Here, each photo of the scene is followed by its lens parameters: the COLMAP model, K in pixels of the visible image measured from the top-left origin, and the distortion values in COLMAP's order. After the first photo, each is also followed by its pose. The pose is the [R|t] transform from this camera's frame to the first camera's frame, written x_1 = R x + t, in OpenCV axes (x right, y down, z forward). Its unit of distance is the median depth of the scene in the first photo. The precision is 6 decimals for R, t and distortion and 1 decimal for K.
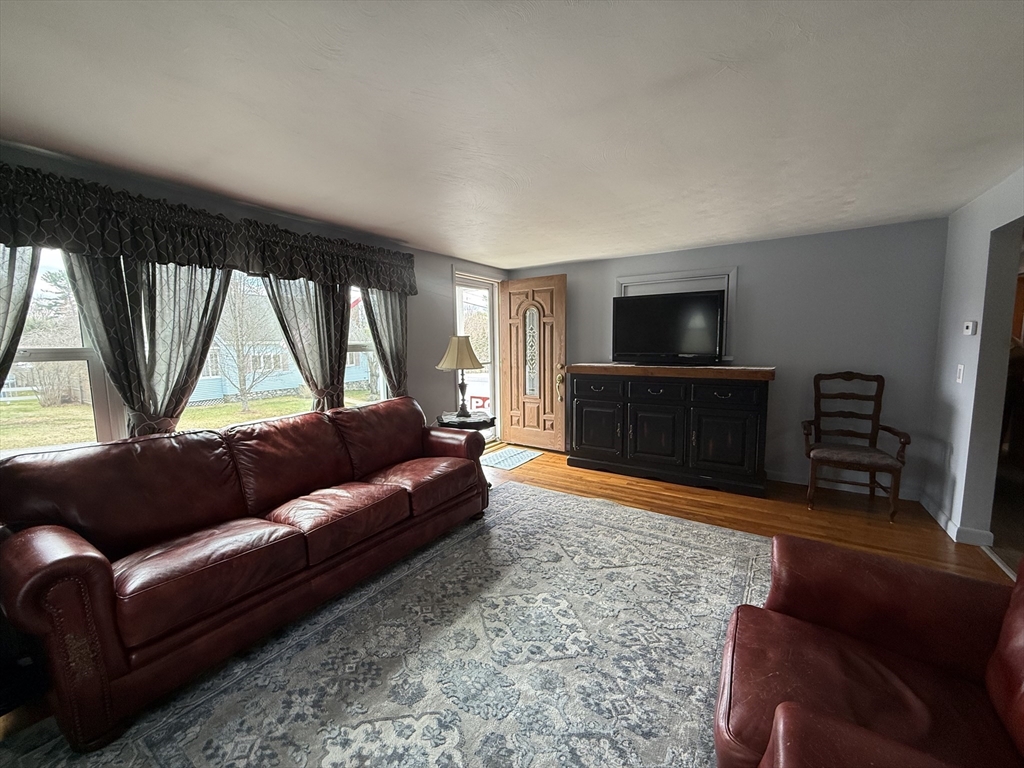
lens RADIAL K [[407.2, 0, 510.4], [0, 407.2, 383.8], [0, 0, 1]] dist [-0.000602, 0.000165]
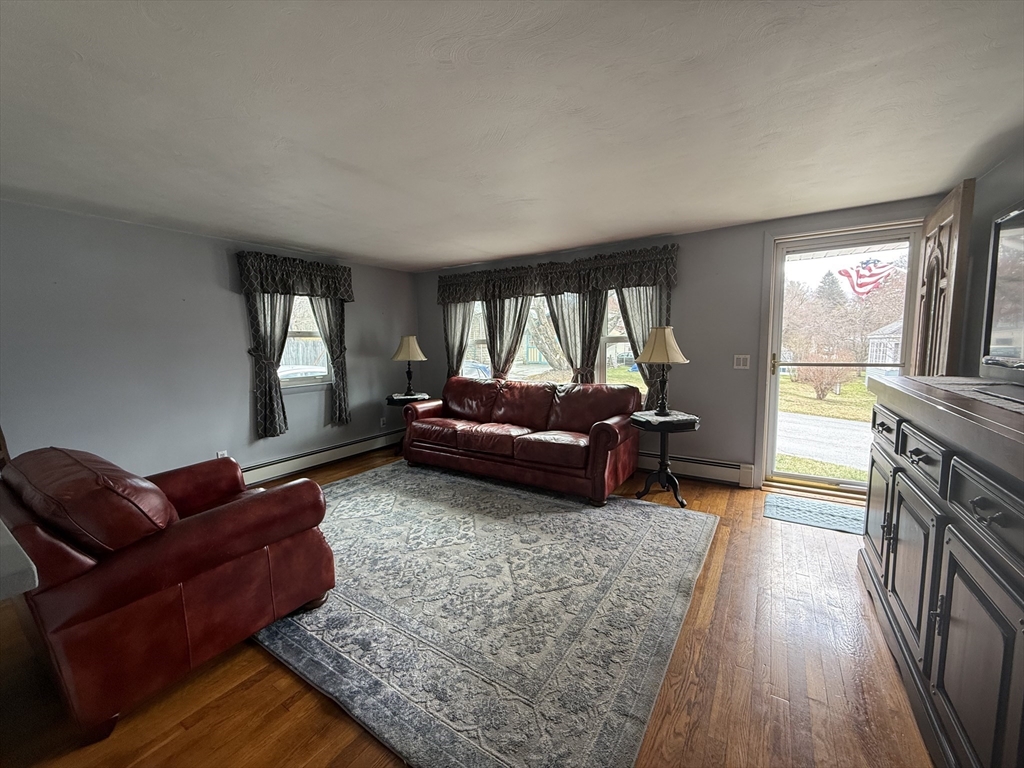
lens RADIAL K [[407.2, 0, 510.4], [0, 407.2, 383.8], [0, 0, 1]] dist [-0.000602, 0.000165]
pose [[0.004240, 0.118207, -0.992980, 1.006616], [-0.084748, 0.989459, 0.117426, -0.088298], [0.996393, 0.083655, 0.014213, 0.818739]]
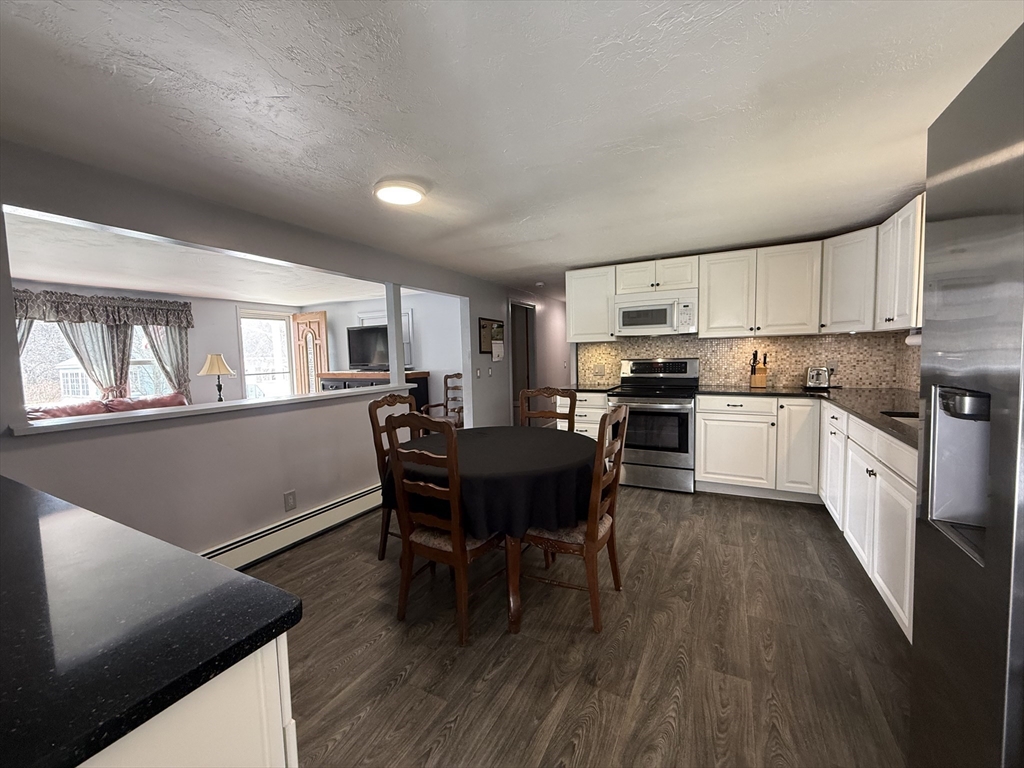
lens RADIAL K [[407.2, 0, 510.4], [0, 407.2, 383.8], [0, 0, 1]] dist [-0.000602, 0.000165]
pose [[0.996409, -0.016083, 0.083124, 1.108126], [0.018825, 0.999301, -0.032311, 0.087922], [-0.082547, 0.033760, 0.996015, -0.836192]]
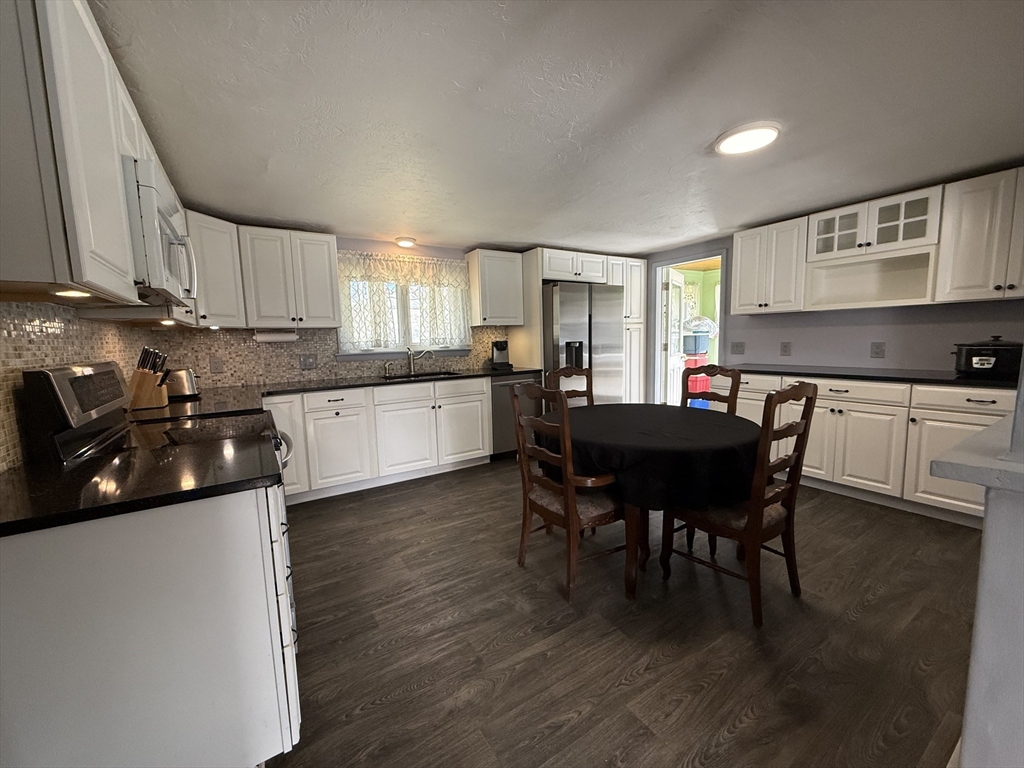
lens RADIAL K [[407.2, 0, 510.4], [0, 407.2, 383.8], [0, 0, 1]] dist [-0.000602, 0.000165]
pose [[-0.907587, -0.005500, 0.419829, 1.036435], [0.086411, 0.976062, 0.199590, -0.079918], [-0.410876, 0.217423, -0.885386, 0.888387]]
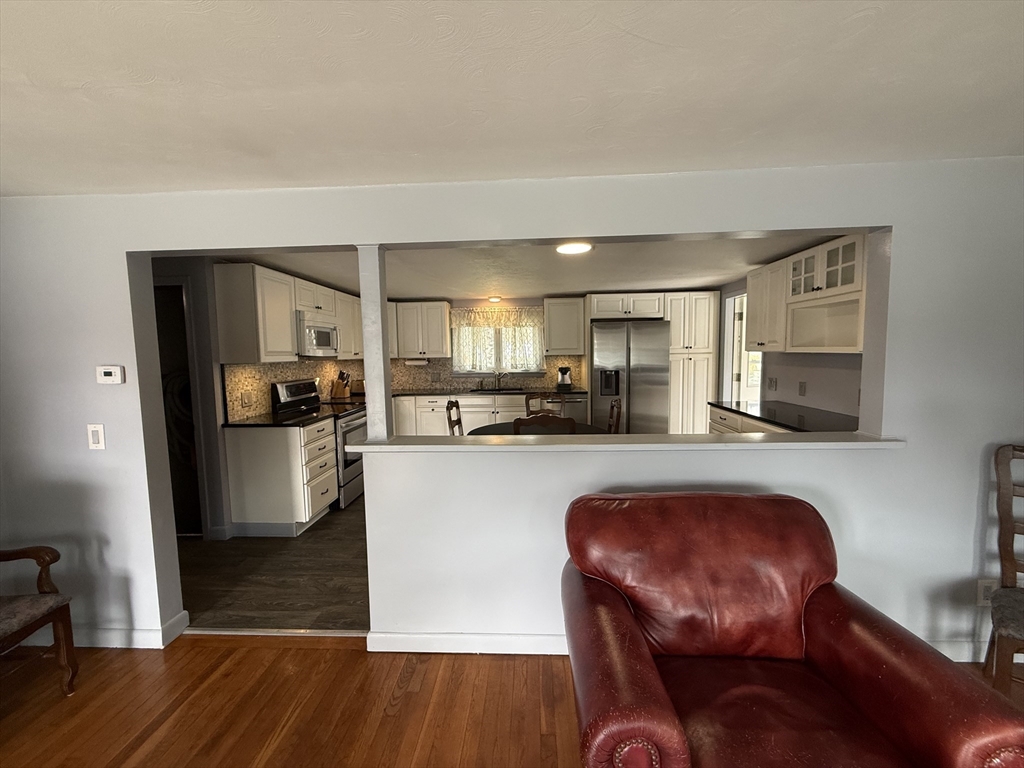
lens RADIAL K [[407.2, 0, 510.4], [0, 407.2, 383.8], [0, 0, 1]] dist [-0.000602, 0.000165]
pose [[-0.499253, -0.044274, 0.865324, 0.111547], [0.115575, 0.986366, 0.117148, -0.115879], [-0.858714, 0.158496, -0.487329, 0.693856]]
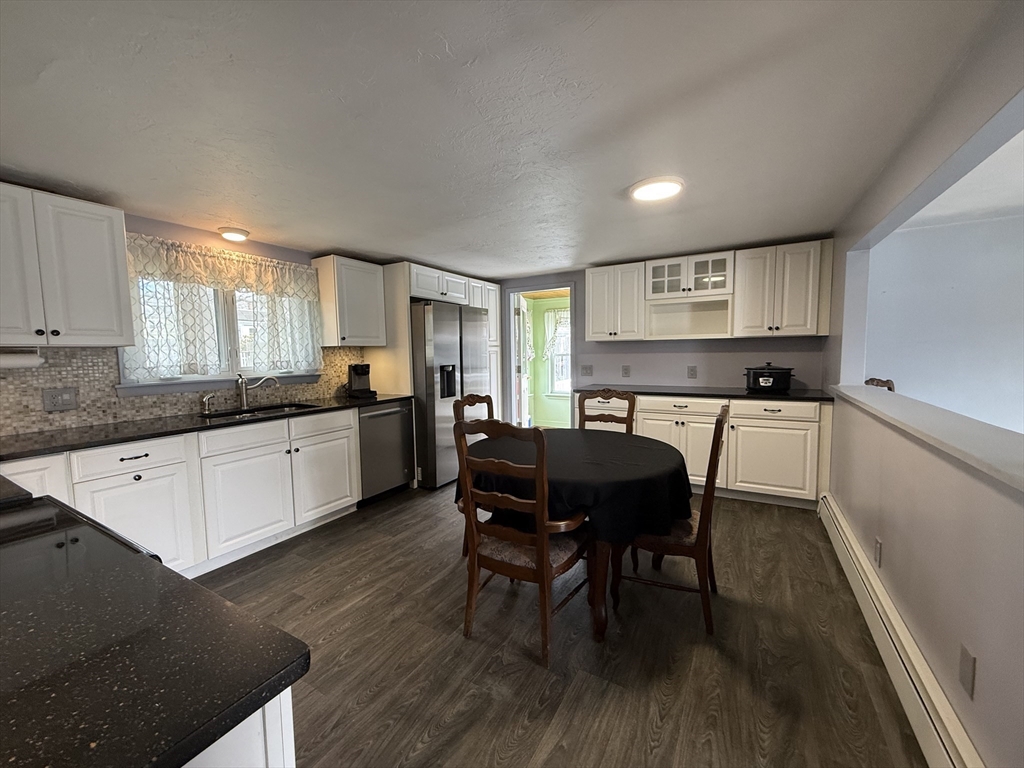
lens RADIAL K [[407.2, 0, 510.4], [0, 407.2, 383.8], [0, 0, 1]] dist [-0.000602, 0.000165]
pose [[-0.998316, 0.037227, -0.044495, 1.301443], [0.028459, 0.982593, 0.183579, -0.100390], [0.050555, 0.182004, -0.981997, 0.832844]]
